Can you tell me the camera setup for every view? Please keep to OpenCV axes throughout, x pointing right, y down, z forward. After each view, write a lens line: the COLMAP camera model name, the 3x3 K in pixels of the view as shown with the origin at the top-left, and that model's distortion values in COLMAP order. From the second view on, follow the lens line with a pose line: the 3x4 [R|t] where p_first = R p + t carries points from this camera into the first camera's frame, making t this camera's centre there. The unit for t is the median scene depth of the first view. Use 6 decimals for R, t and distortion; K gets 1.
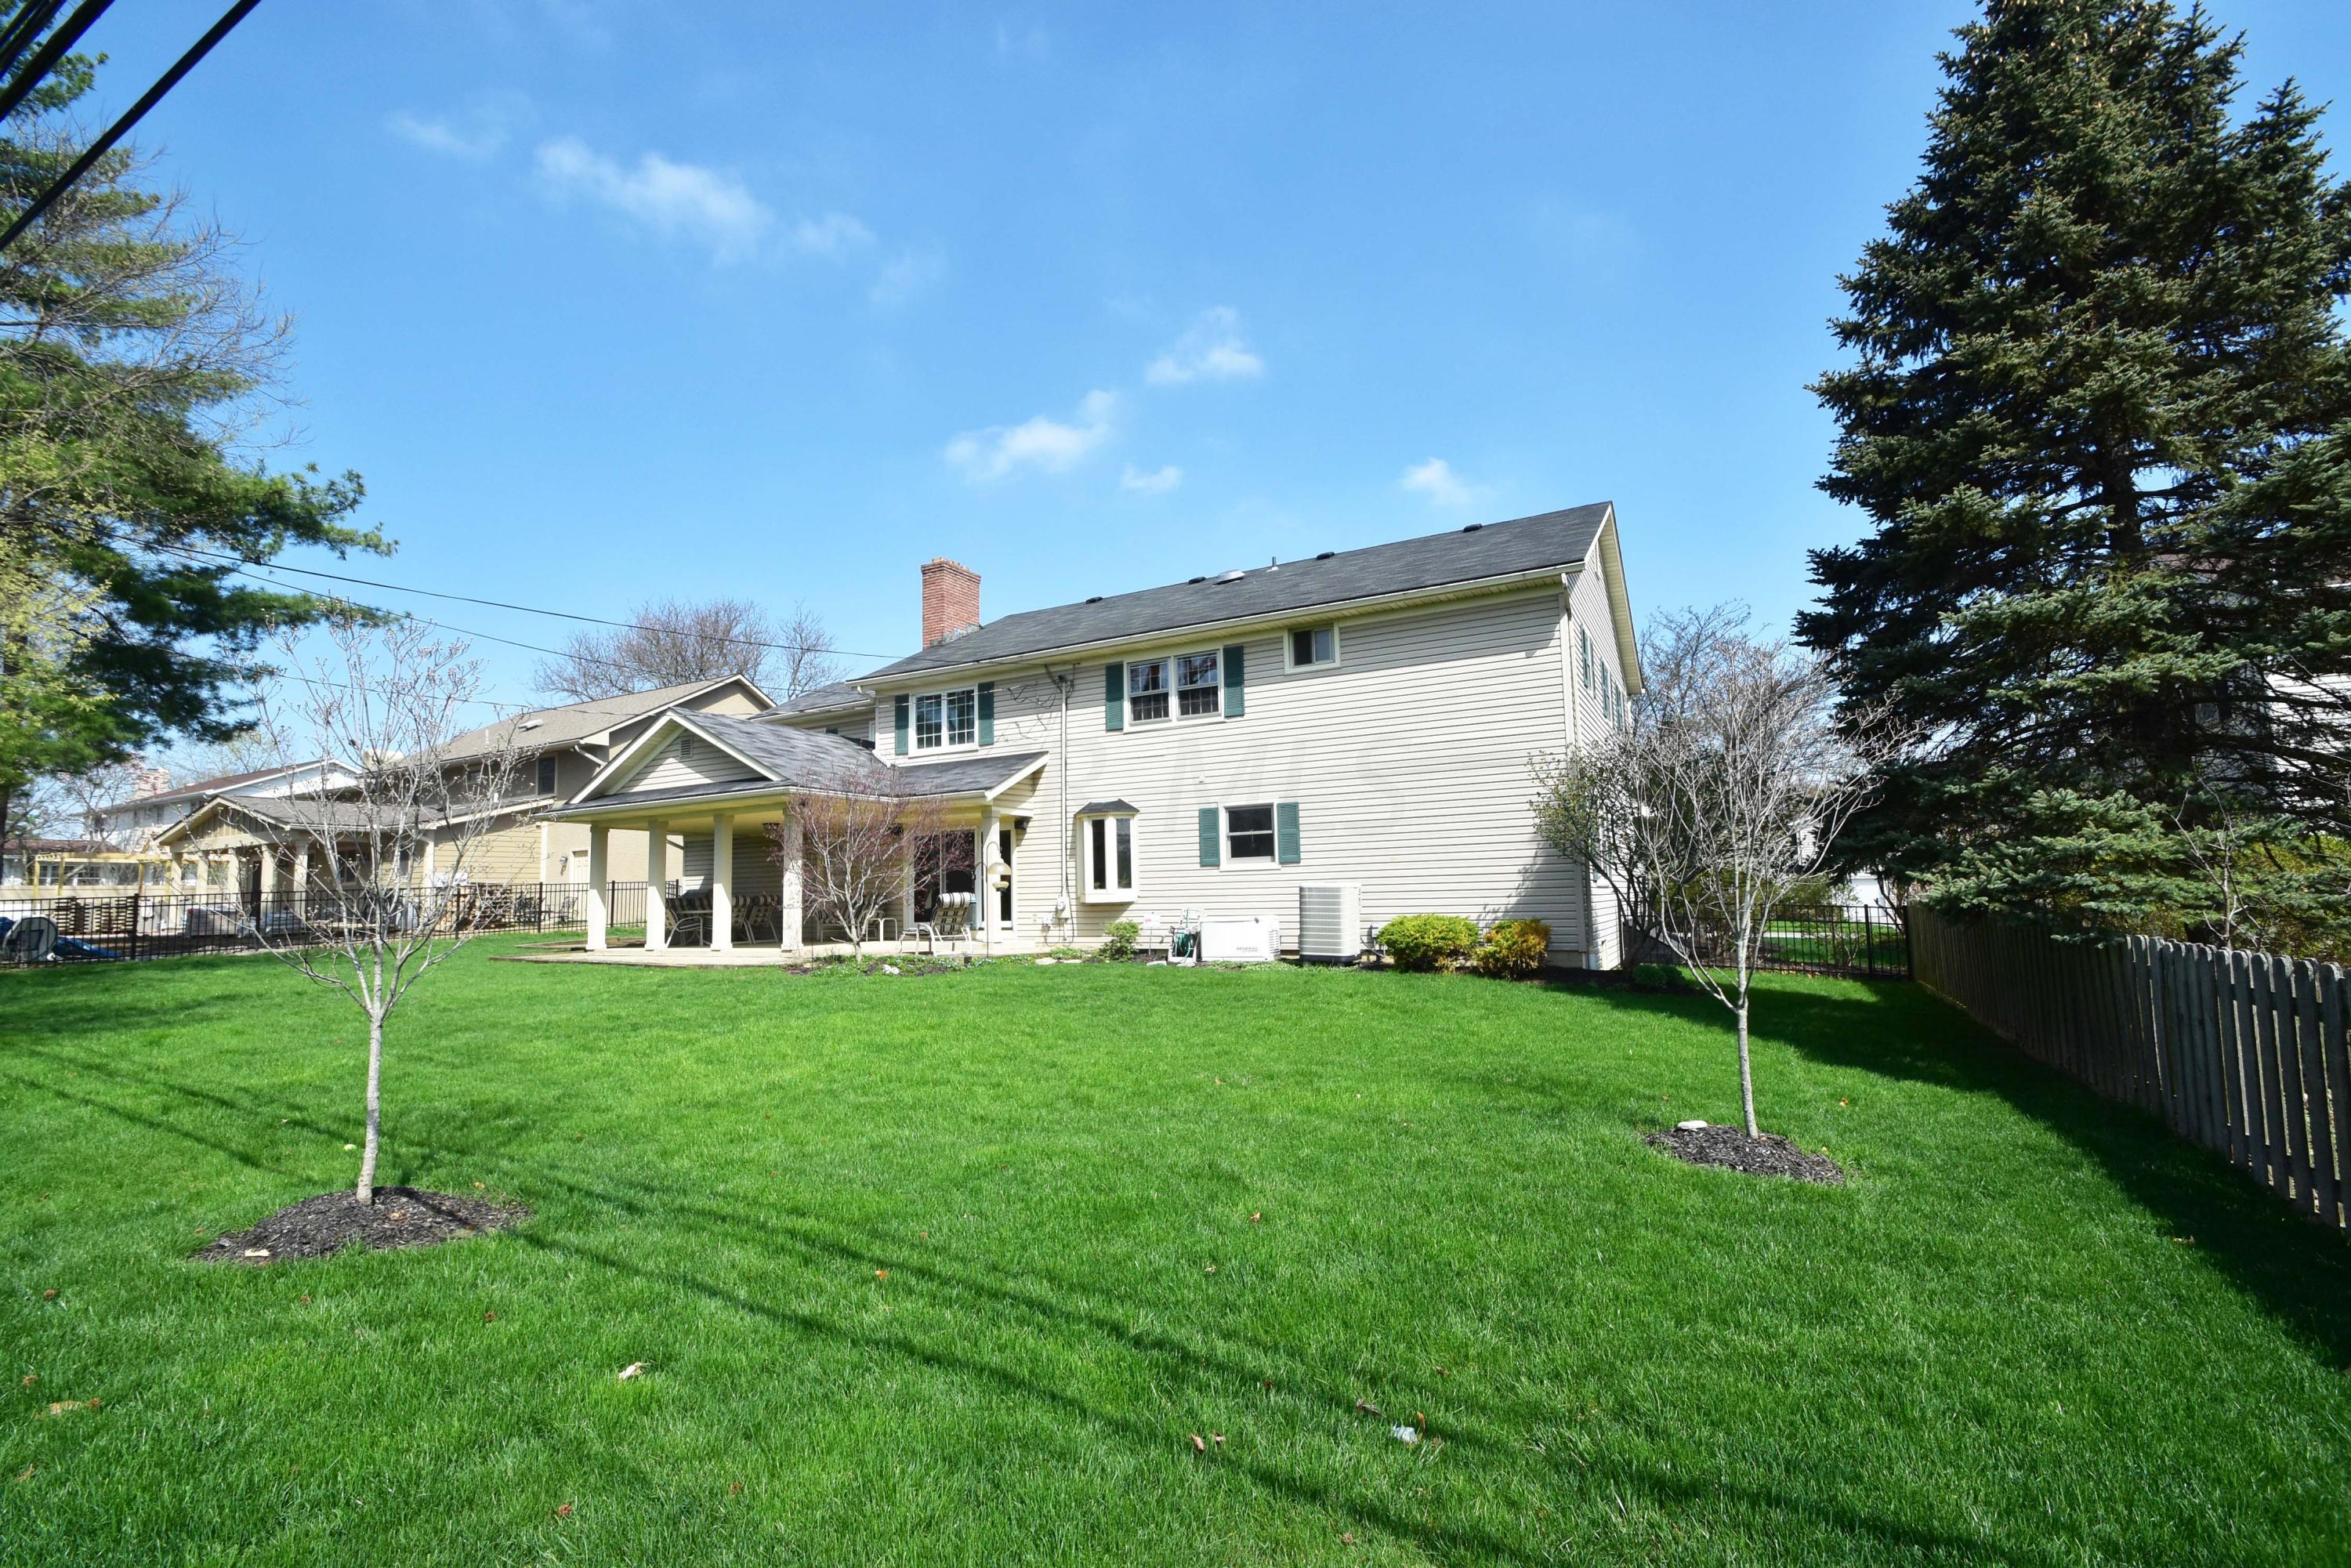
lens RADIAL K [[1036.0, 0, 1167.2], [0, 1036.0, 787.4], [0, 0, 1]] dist [-0.001974, -0.000541]
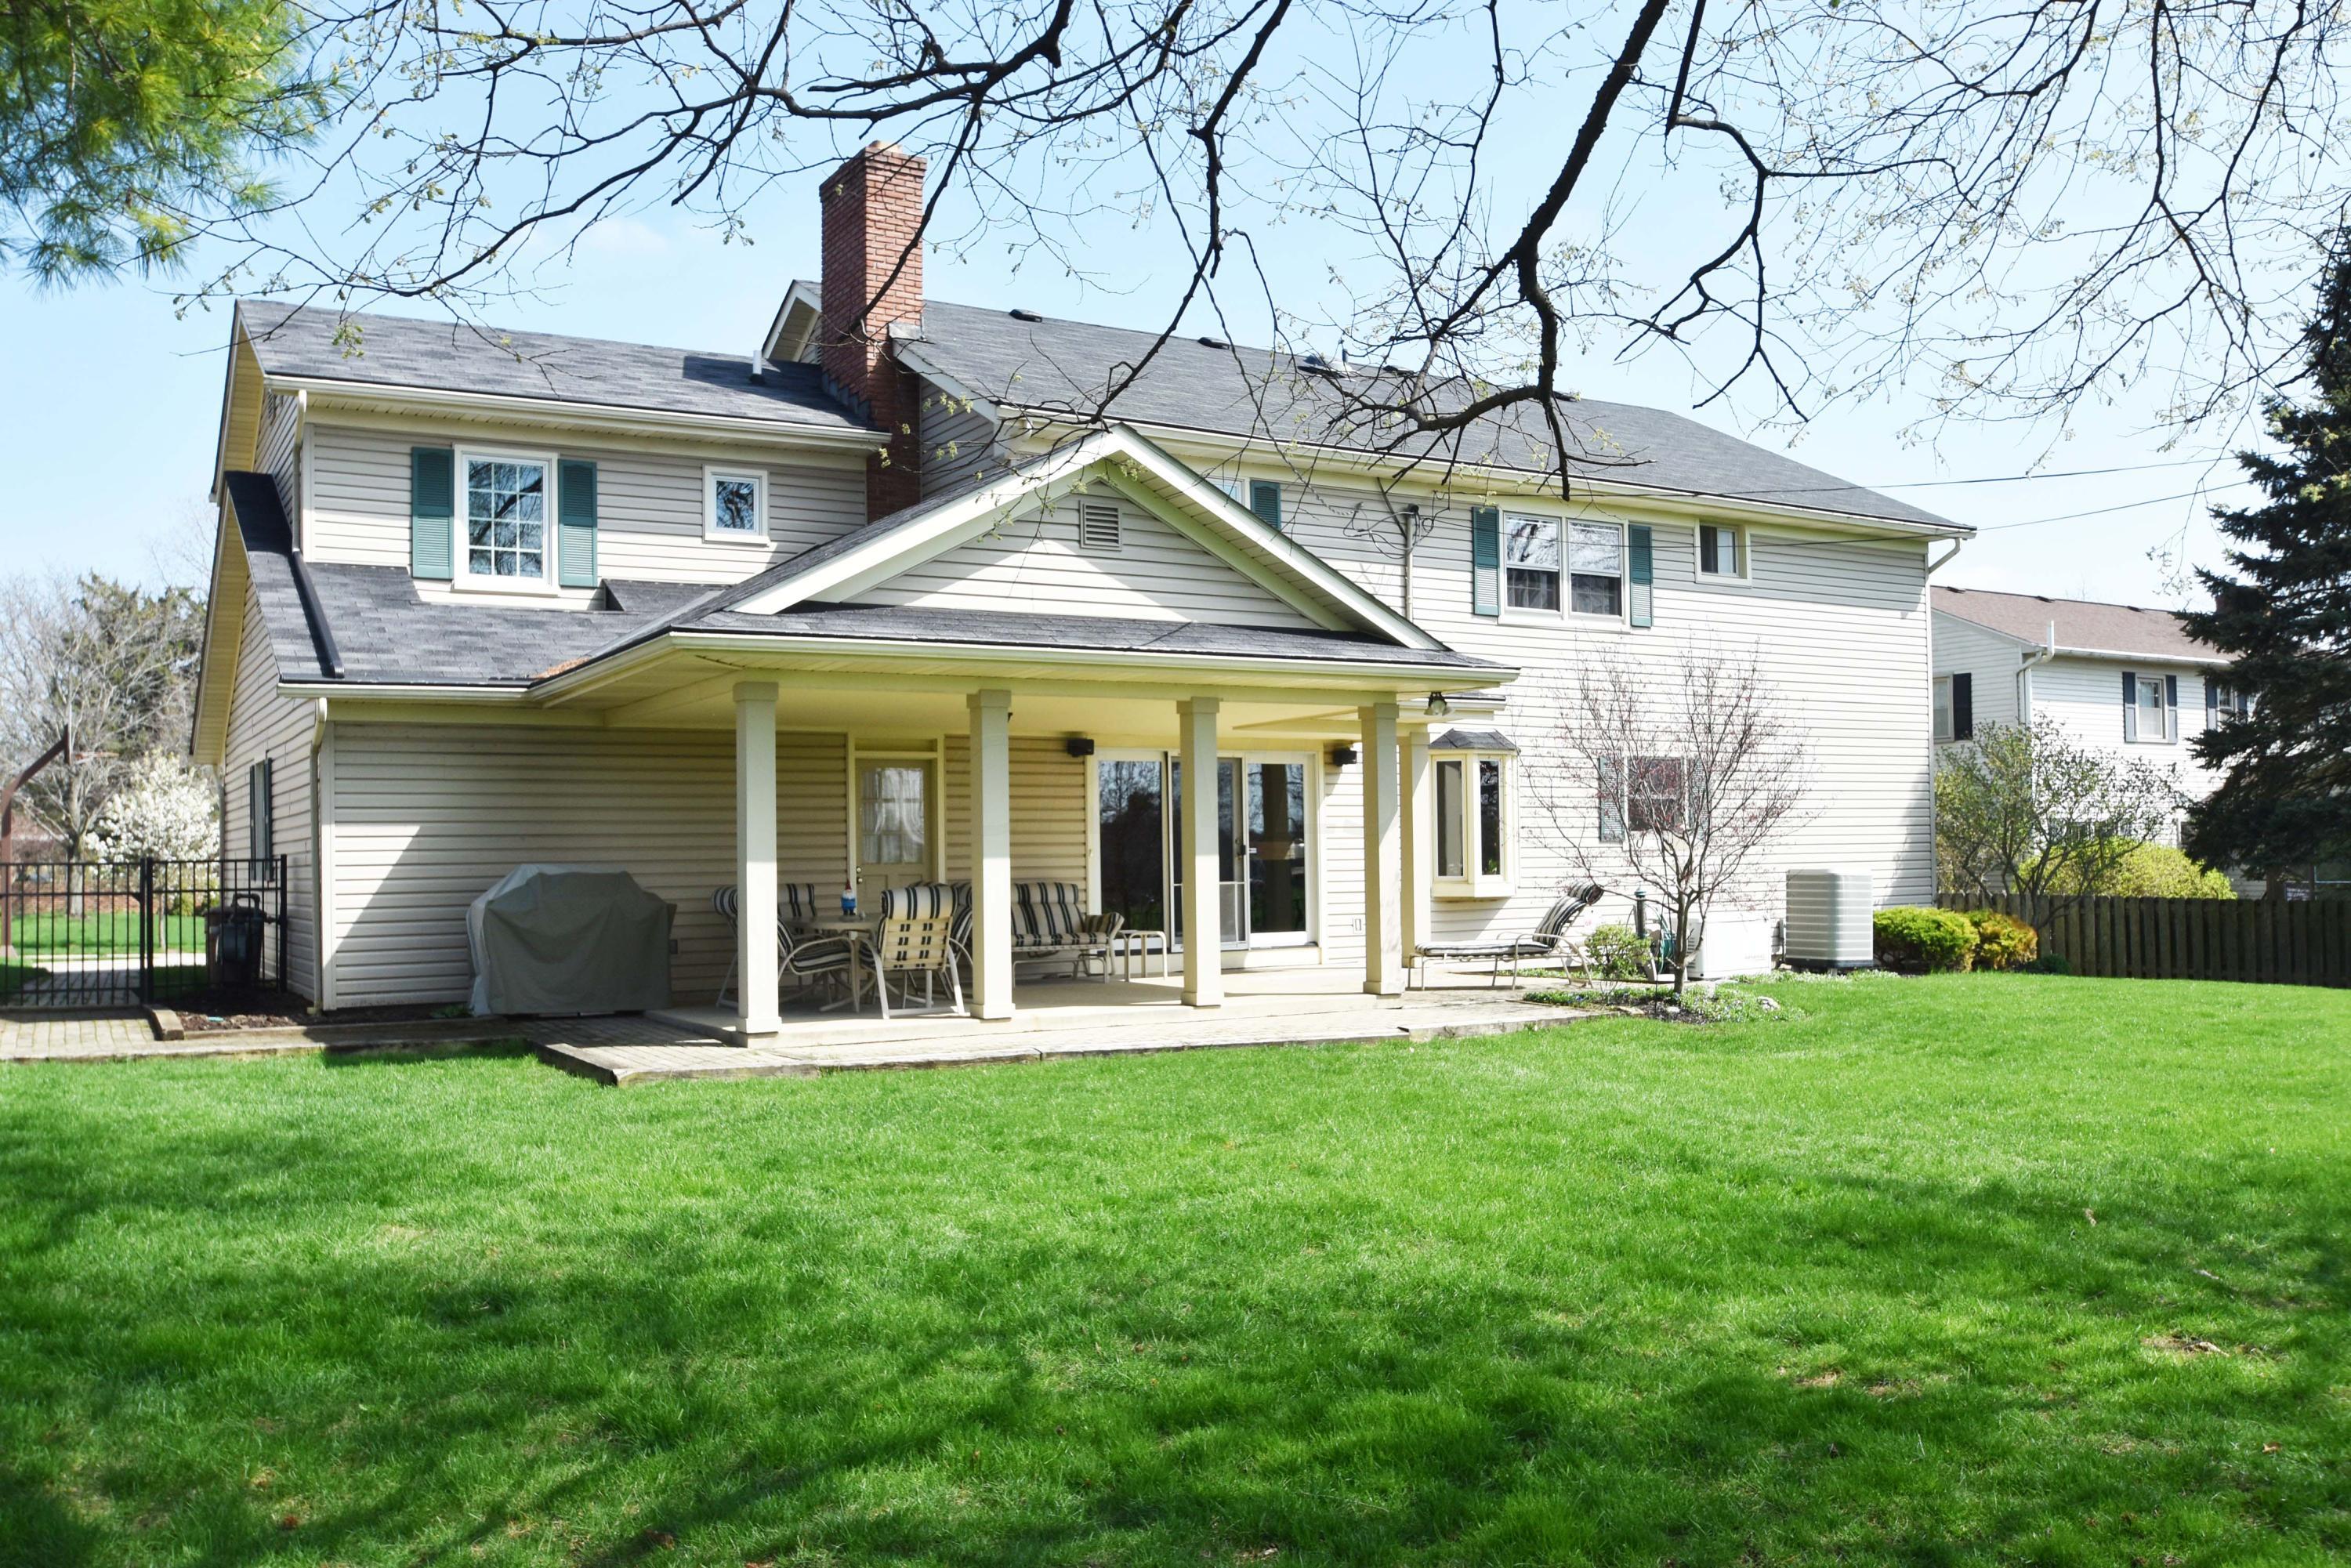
lens RADIAL K [[1810.3, 0, 1175.5], [0, 1810.3, 784.0], [0, 0, 1]] dist [-0.026699, 0.013456]
pose [[0.504575, 0.052932, 0.861744, -1.402323], [-0.088149, 0.996061, -0.009569, 0.092630], [-0.858856, -0.071133, 0.507253, 0.807454]]
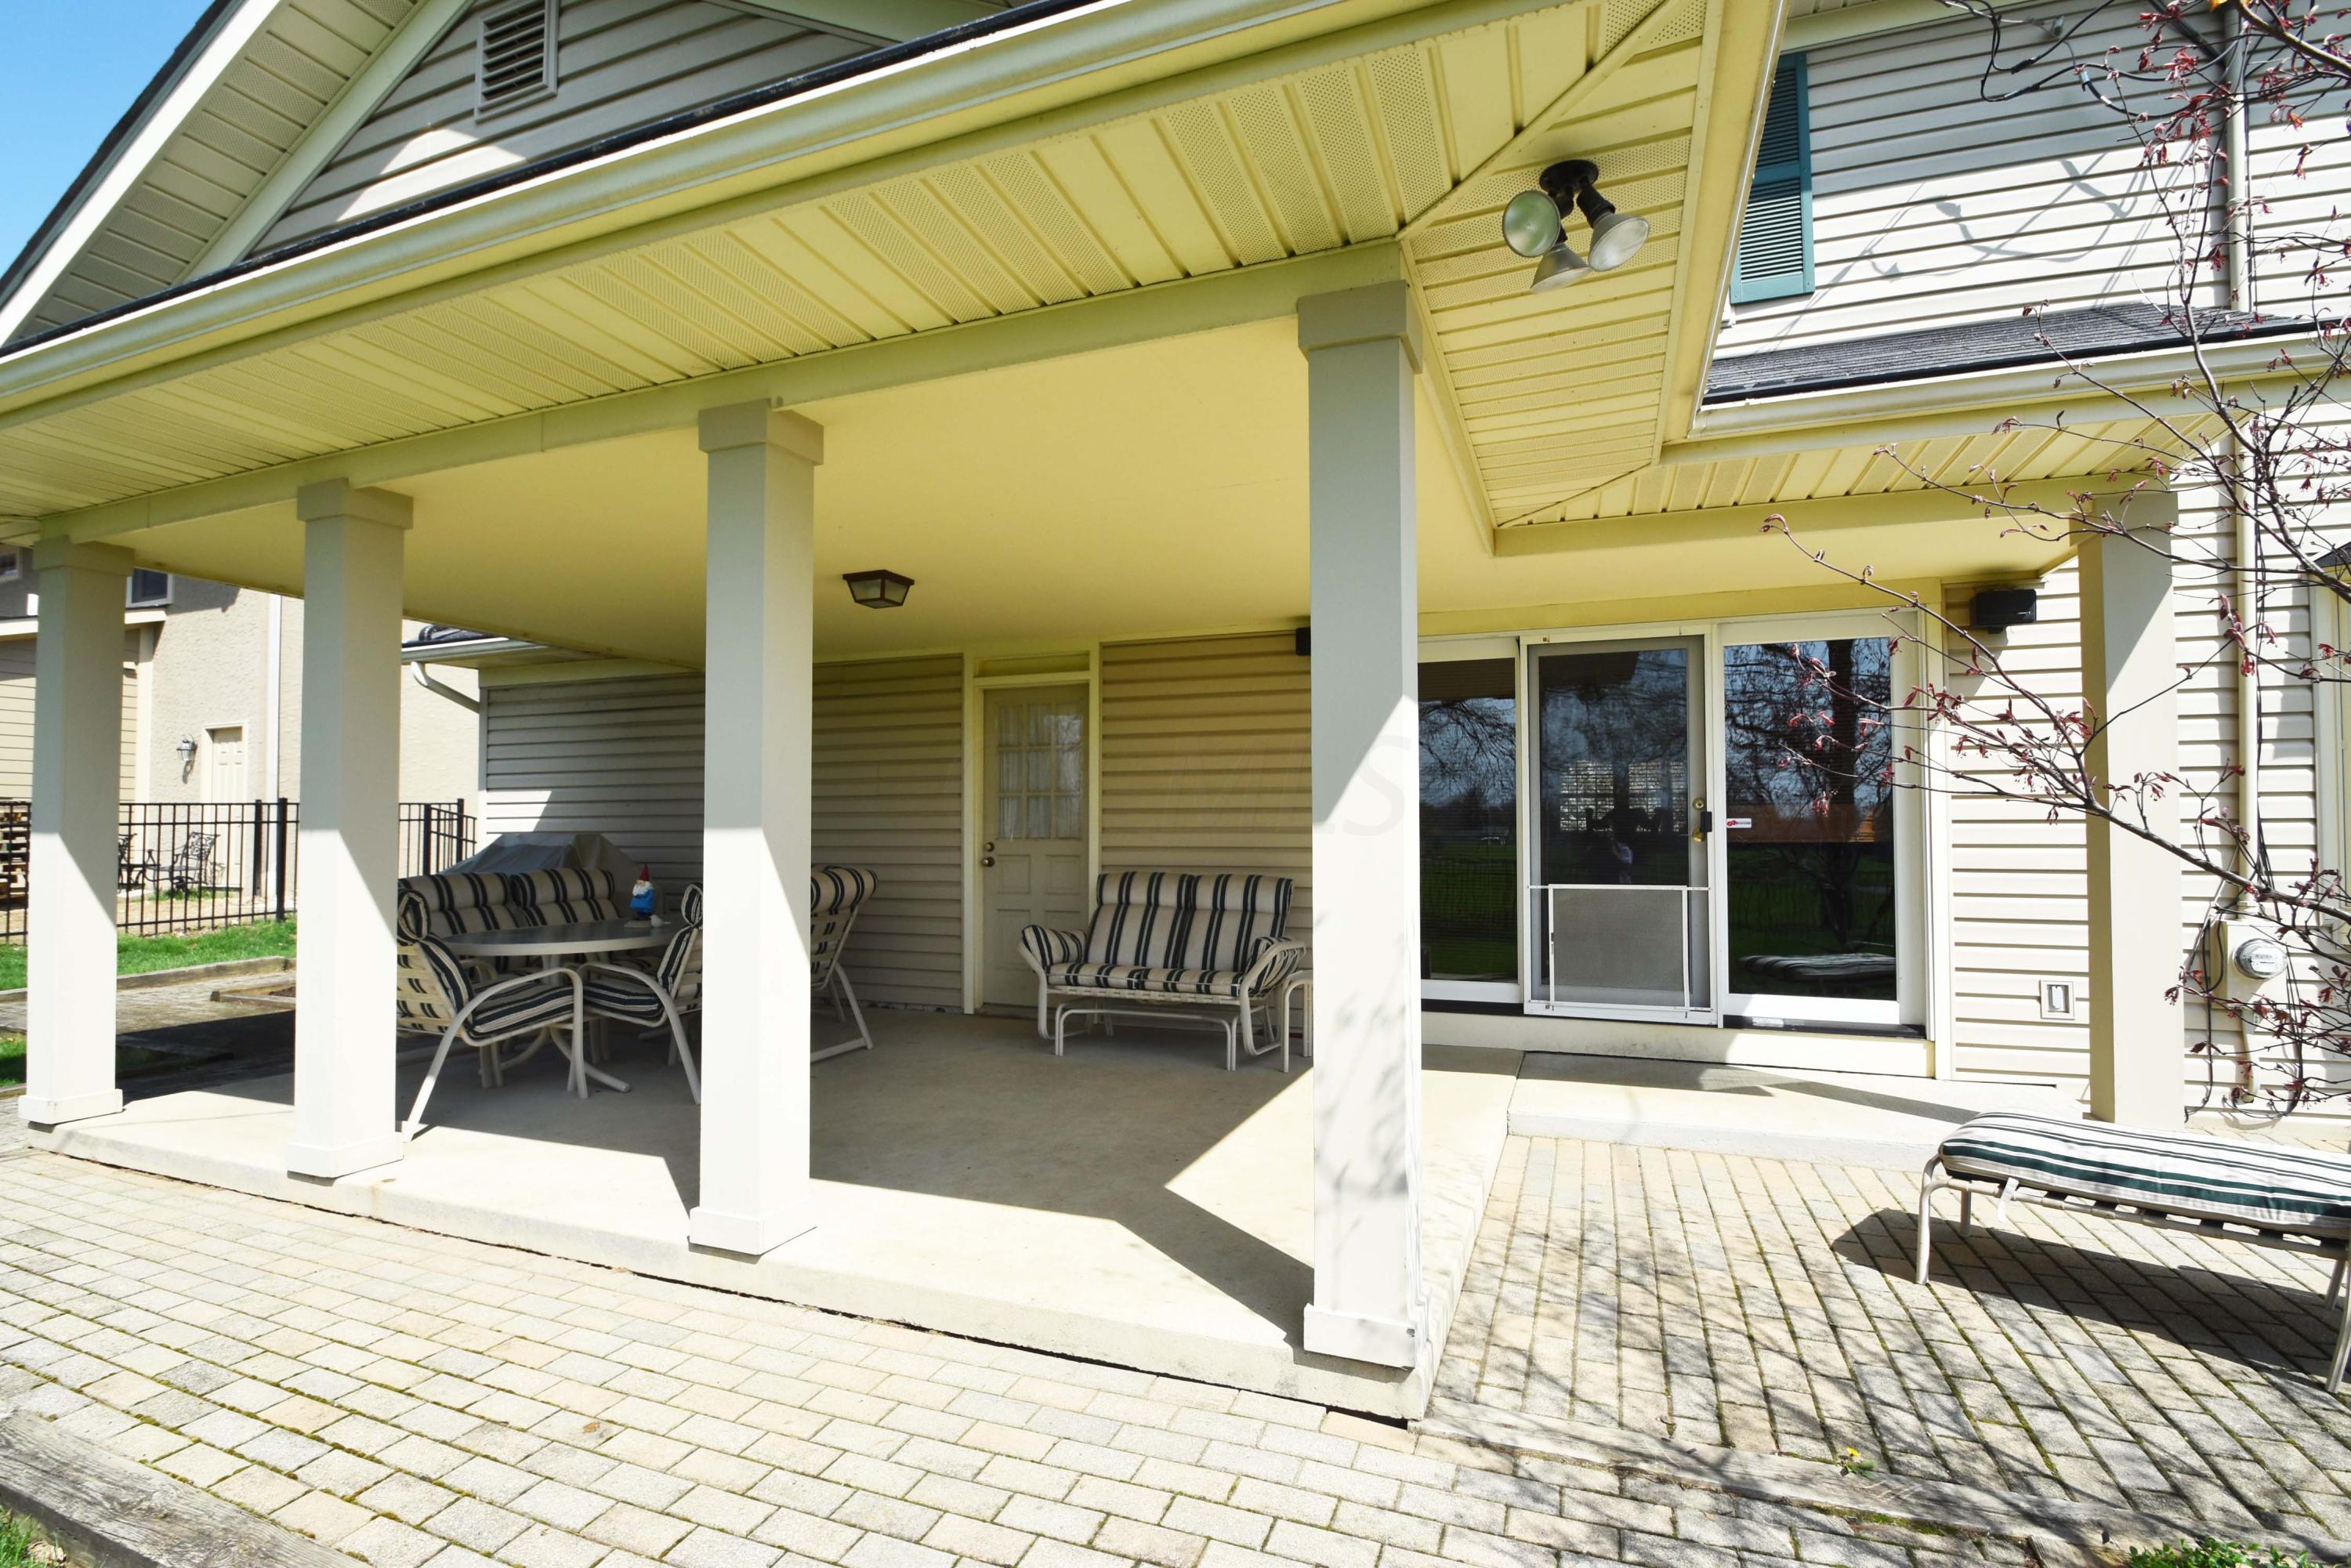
lens RADIAL K [[1086.8, 0, 1157.8], [0, 1086.8, 808.3], [0, 0, 1]] dist [0.000600, -0.015098]
pose [[0.990969, 0.027891, 0.131157, -0.505156], [-0.038019, 0.996431, 0.075359, 0.096732], [-0.128587, -0.079665, 0.988493, 1.066644]]
